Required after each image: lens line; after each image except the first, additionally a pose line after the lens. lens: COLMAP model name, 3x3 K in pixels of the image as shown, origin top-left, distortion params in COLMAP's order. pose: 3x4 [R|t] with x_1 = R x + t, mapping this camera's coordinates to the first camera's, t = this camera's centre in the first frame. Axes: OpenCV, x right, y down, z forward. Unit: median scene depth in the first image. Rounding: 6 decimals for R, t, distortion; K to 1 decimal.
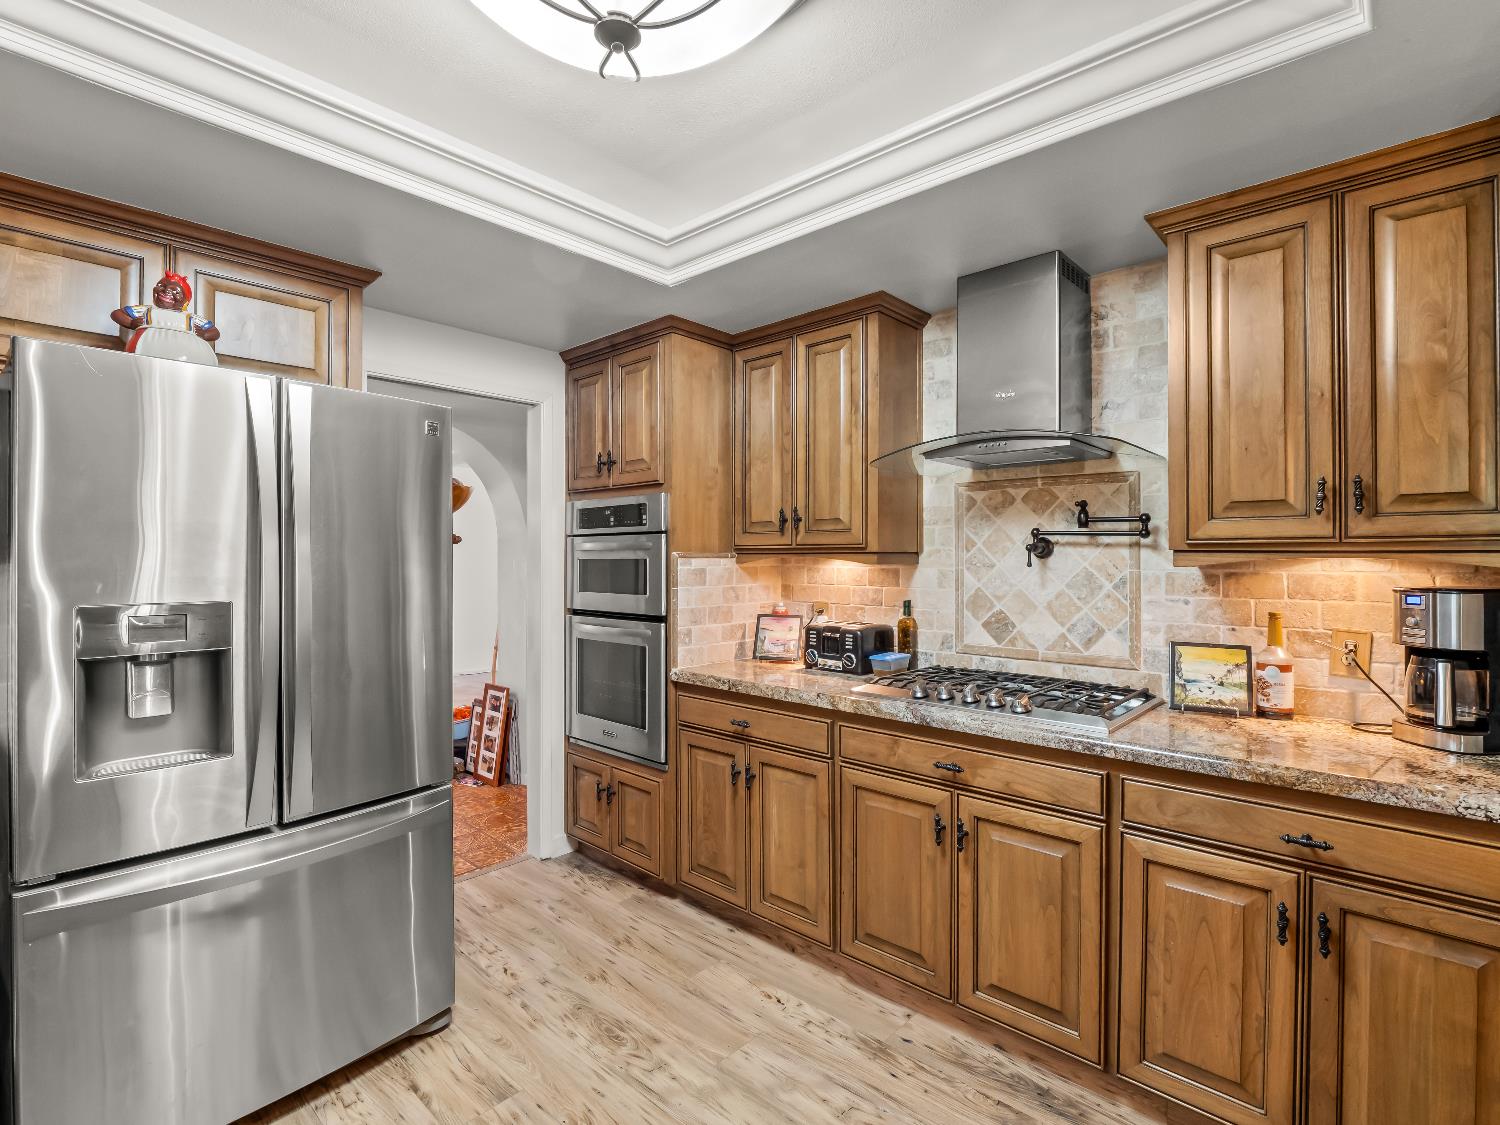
lens RADIAL K [[732.2, 0, 745.7], [0, 732.2, 553.8], [0, 0, 1]] dist [-0.000275, -0.000410]
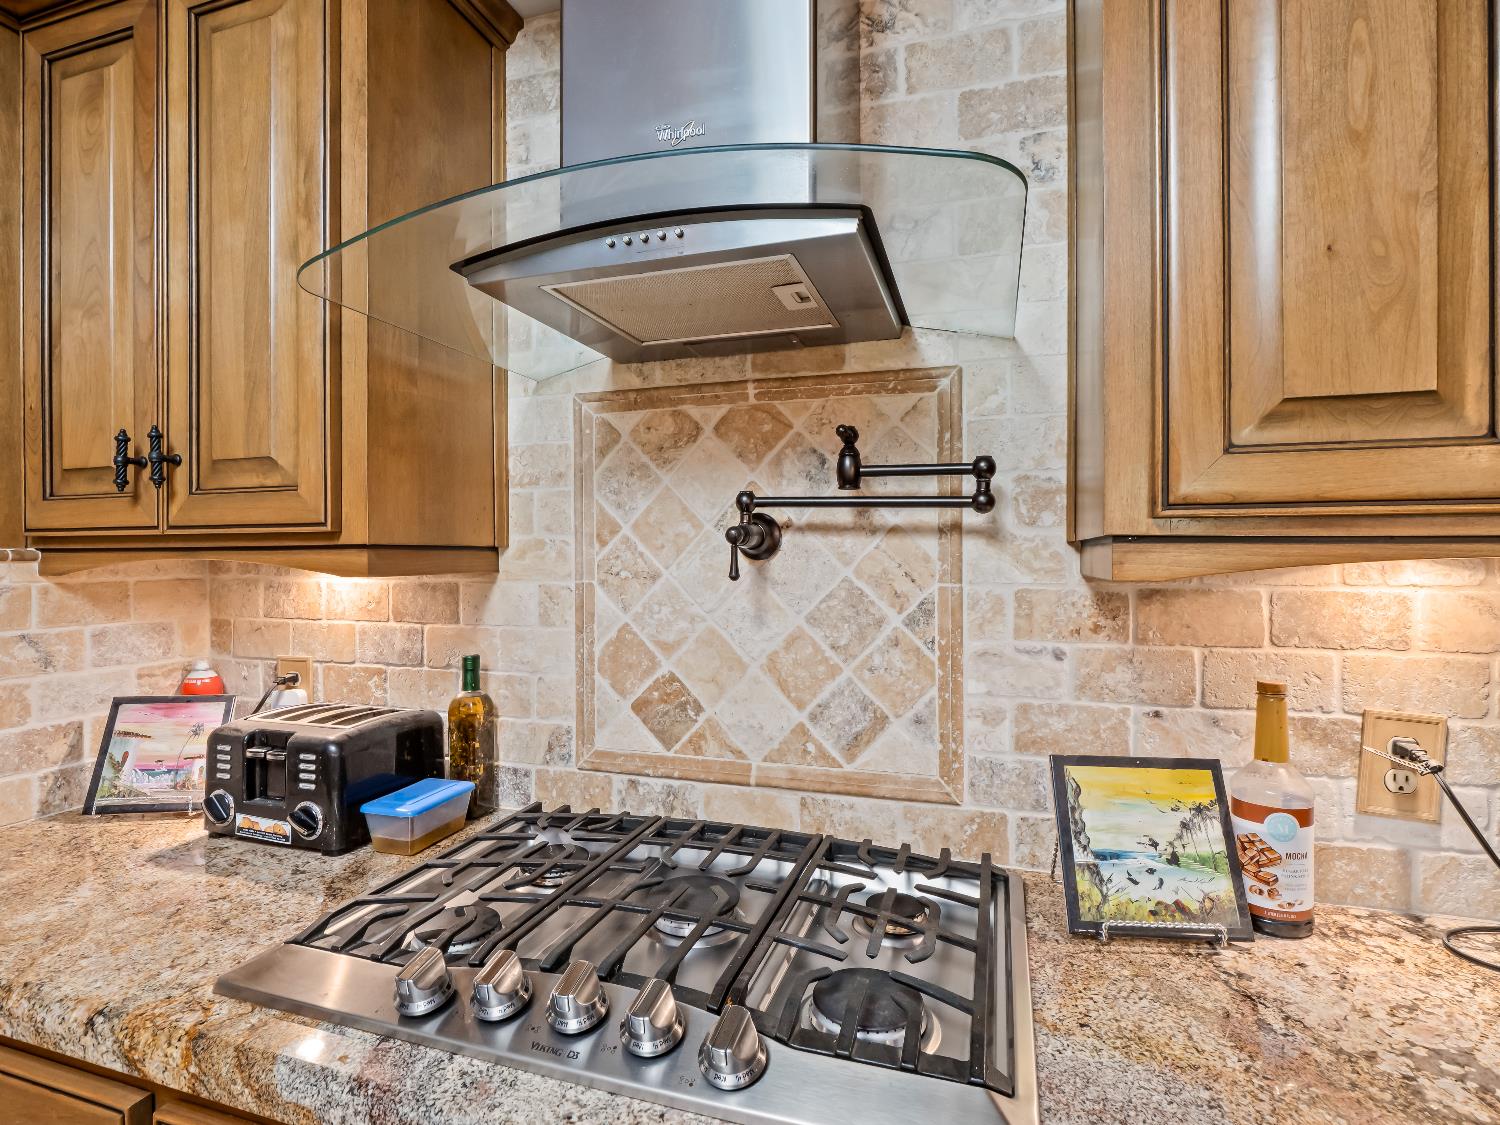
lens RADIAL K [[754.0, 0, 751.2], [0, 754.0, 573.5], [0, 0, 1]] dist [-0.019100, 0.001621]
pose [[0.906242, -0.010727, 0.422623, 0.202093], [0.001076, 0.999733, 0.023069, 0.003983], [-0.422758, -0.020452, 0.906012, 0.573209]]
